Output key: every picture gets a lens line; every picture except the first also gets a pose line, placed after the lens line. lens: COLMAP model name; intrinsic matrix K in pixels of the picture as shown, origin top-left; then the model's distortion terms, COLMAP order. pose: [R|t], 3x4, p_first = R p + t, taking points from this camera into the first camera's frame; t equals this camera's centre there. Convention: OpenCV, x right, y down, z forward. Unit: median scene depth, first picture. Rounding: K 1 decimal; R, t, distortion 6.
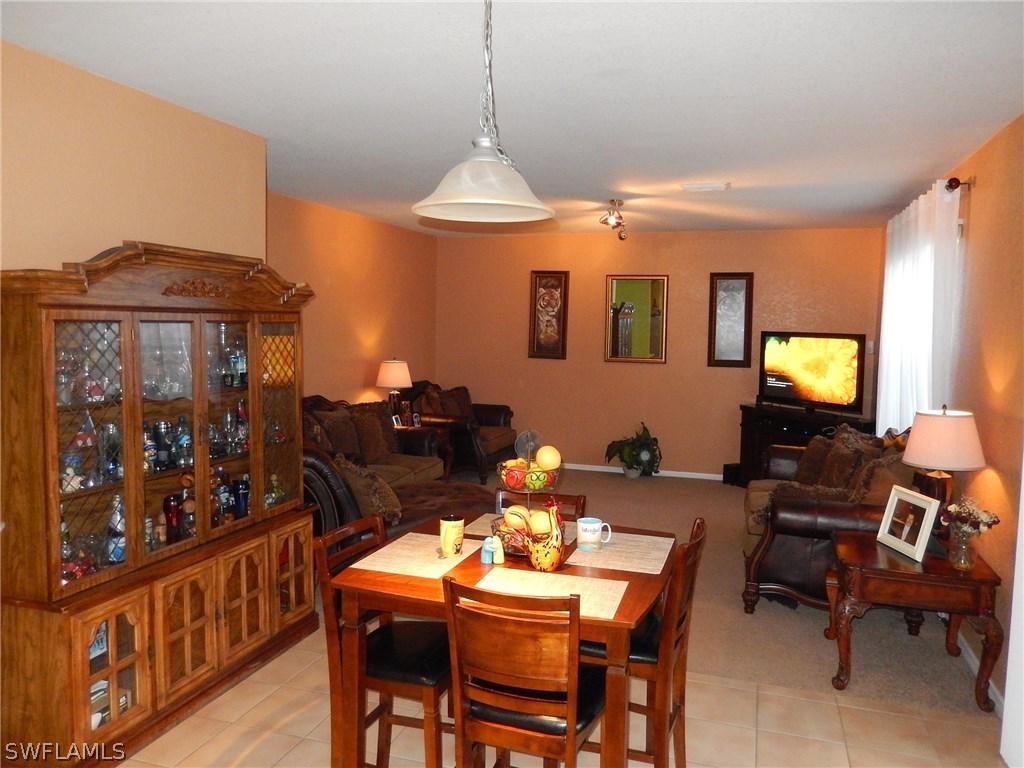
lens RADIAL K [[766.8, 0, 514.8], [0, 766.8, 383.1], [0, 0, 1]] dist [-0.000182, -0.006528]
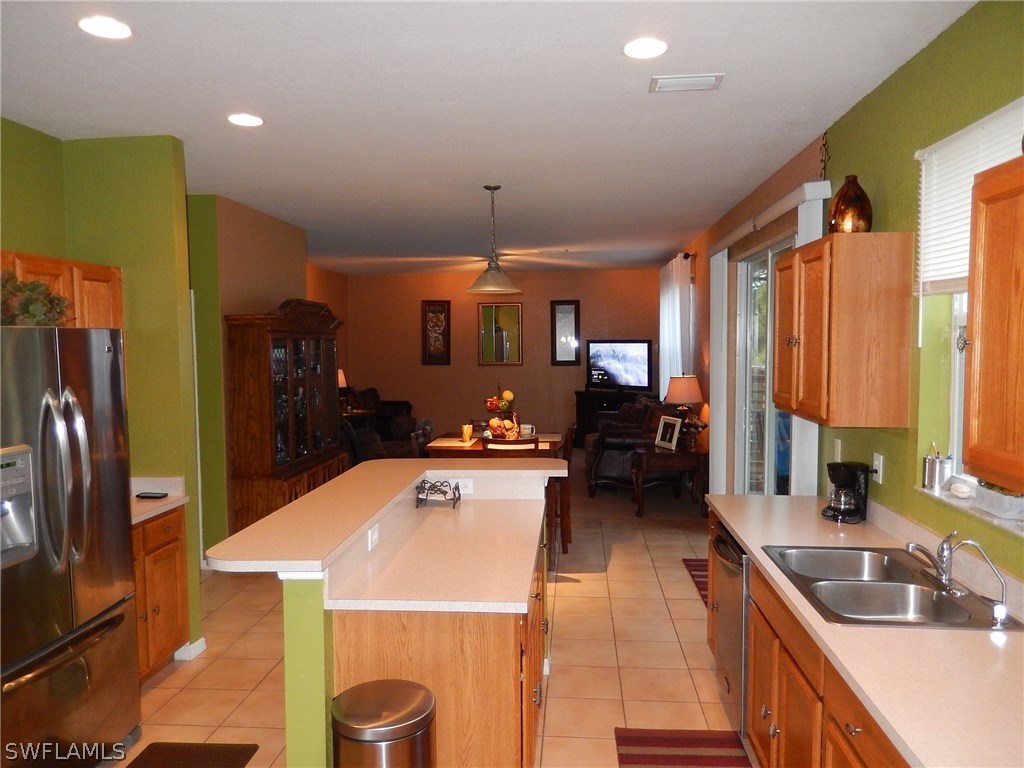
lens RADIAL K [[766.8, 0, 509.9], [0, 766.8, 382.6], [0, 0, 1]] dist [-0.000182, -0.006528]
pose [[0.974694, -0.037939, 0.220302, -0.147097], [0.043362, 0.998863, -0.019834, 0.035983], [-0.219299, 0.028884, 0.975230, -0.393211]]
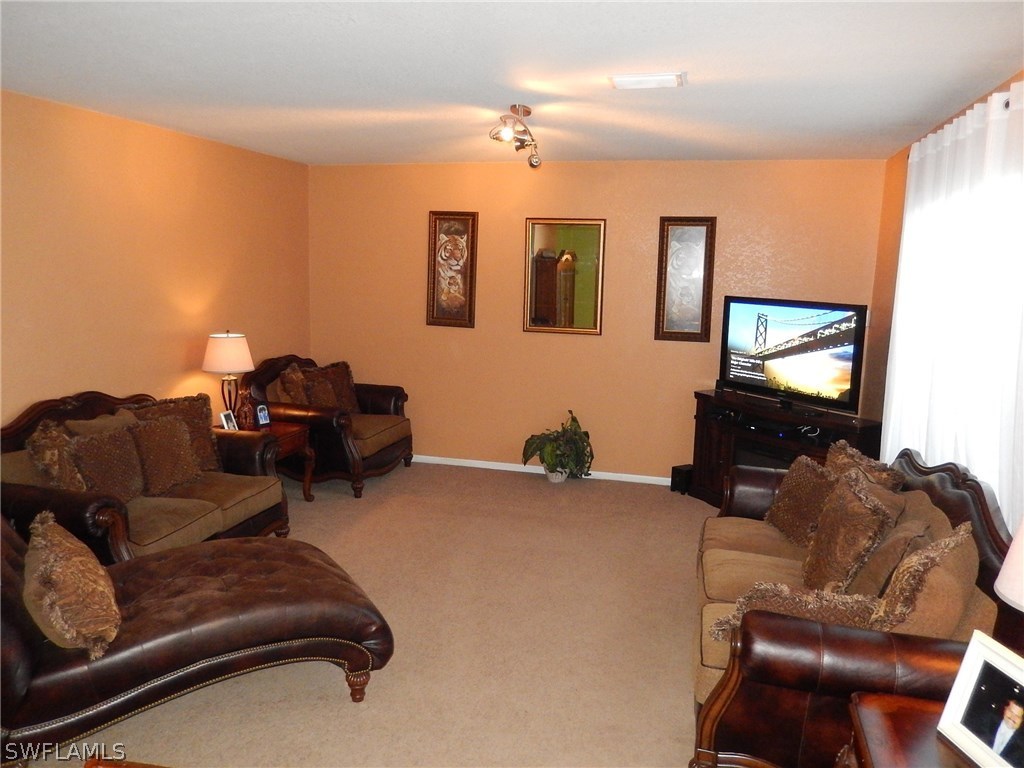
lens RADIAL K [[766.8, 0, 512.3], [0, 766.8, 389.3], [0, 0, 1]] dist [-0.000182, -0.006528]
pose [[0.998673, -0.000128, 0.051492, 0.072876], [-0.004216, 0.996435, 0.084258, -0.038756], [-0.051319, -0.084363, 0.995113, 0.249509]]
